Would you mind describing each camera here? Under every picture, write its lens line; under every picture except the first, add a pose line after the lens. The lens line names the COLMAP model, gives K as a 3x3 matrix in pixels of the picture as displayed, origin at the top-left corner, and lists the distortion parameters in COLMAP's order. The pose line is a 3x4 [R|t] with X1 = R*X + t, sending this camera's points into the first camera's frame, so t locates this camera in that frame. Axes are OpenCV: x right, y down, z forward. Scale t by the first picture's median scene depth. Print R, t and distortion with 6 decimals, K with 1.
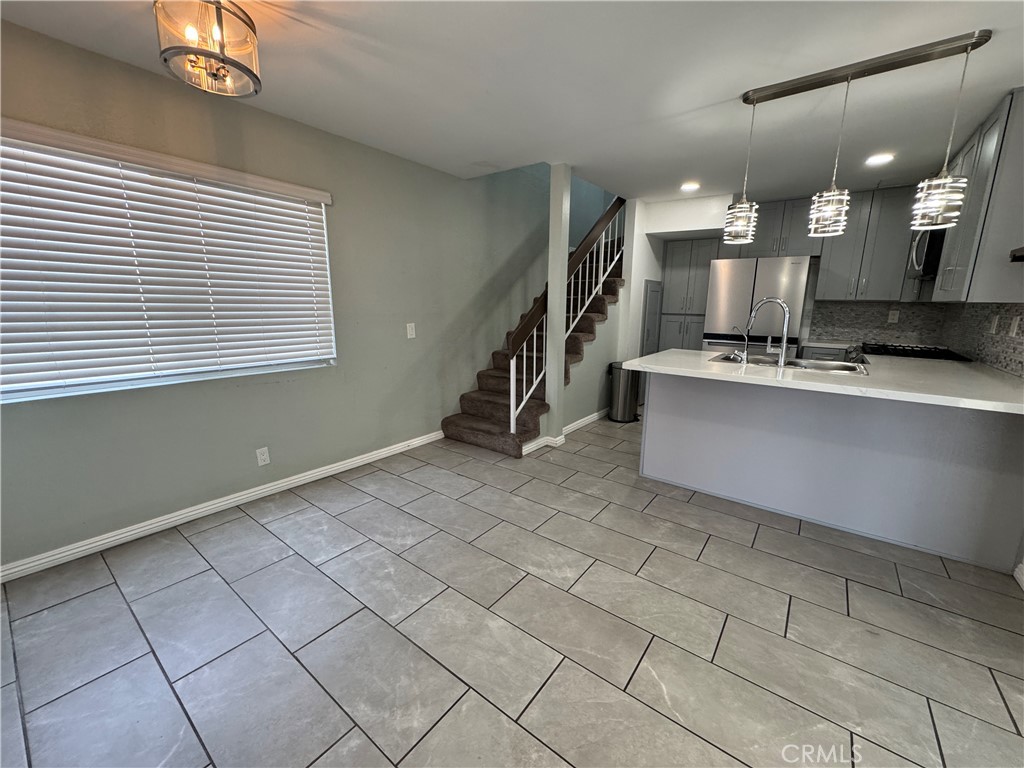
lens RADIAL K [[409.4, 0, 512.9], [0, 409.4, 381.8], [0, 0, 1]] dist [-0.002957, 0.000376]
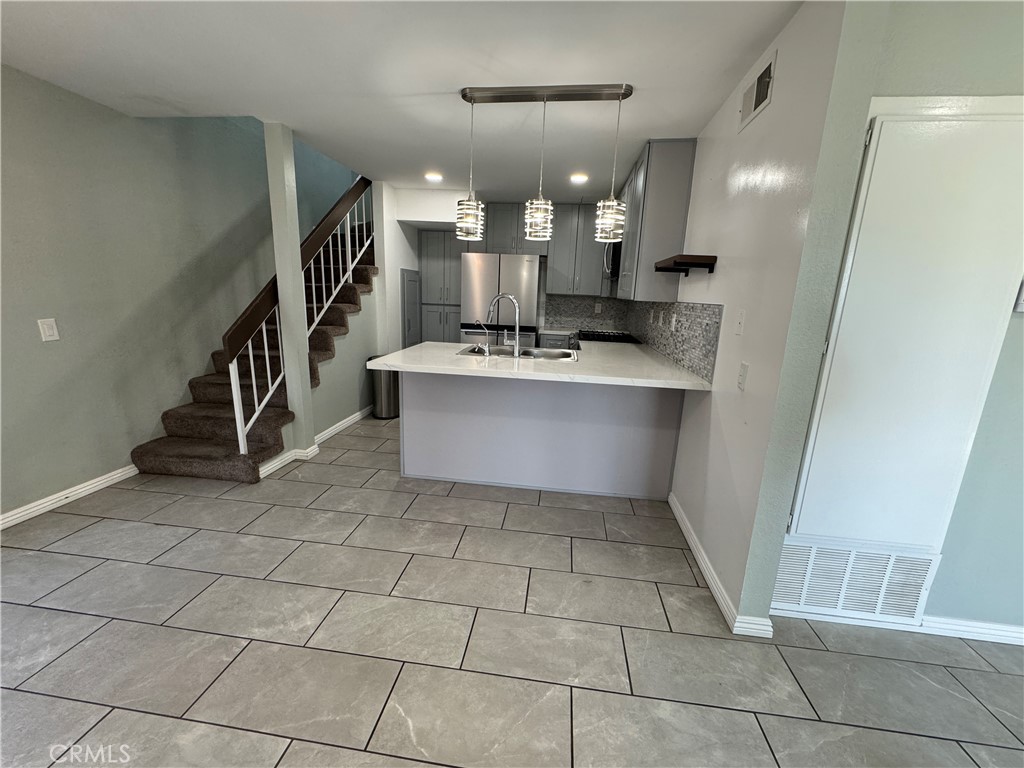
lens RADIAL K [[409.4, 0, 513.8], [0, 409.4, 381.6], [0, 0, 1]] dist [-0.002957, 0.000376]
pose [[0.864301, -0.086243, 0.495525, 0.095227], [0.069806, 0.996224, 0.051631, -0.027318], [-0.498107, -0.010034, 0.867058, 0.047984]]
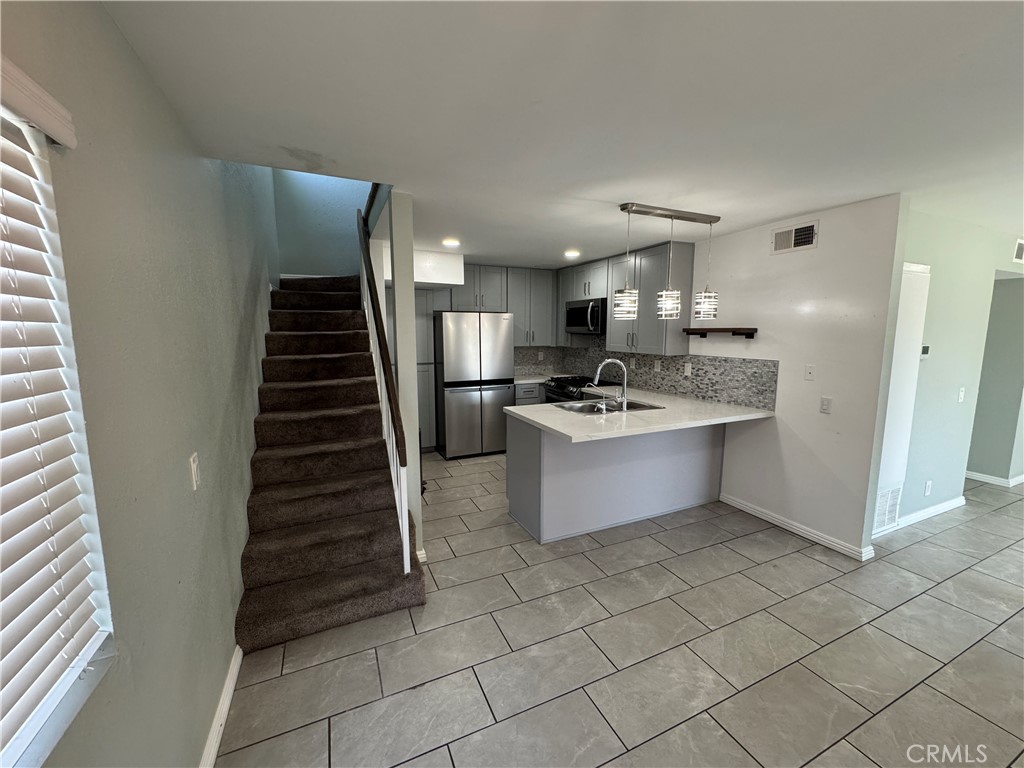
lens RADIAL K [[409.4, 0, 515.5], [0, 409.4, 382.0], [0, 0, 1]] dist [-0.002957, 0.000376]
pose [[0.470388, -0.120763, 0.874157, -0.603679], [0.175328, 0.983633, 0.041542, -0.230909], [-0.864867, 0.133723, 0.483863, 0.626092]]
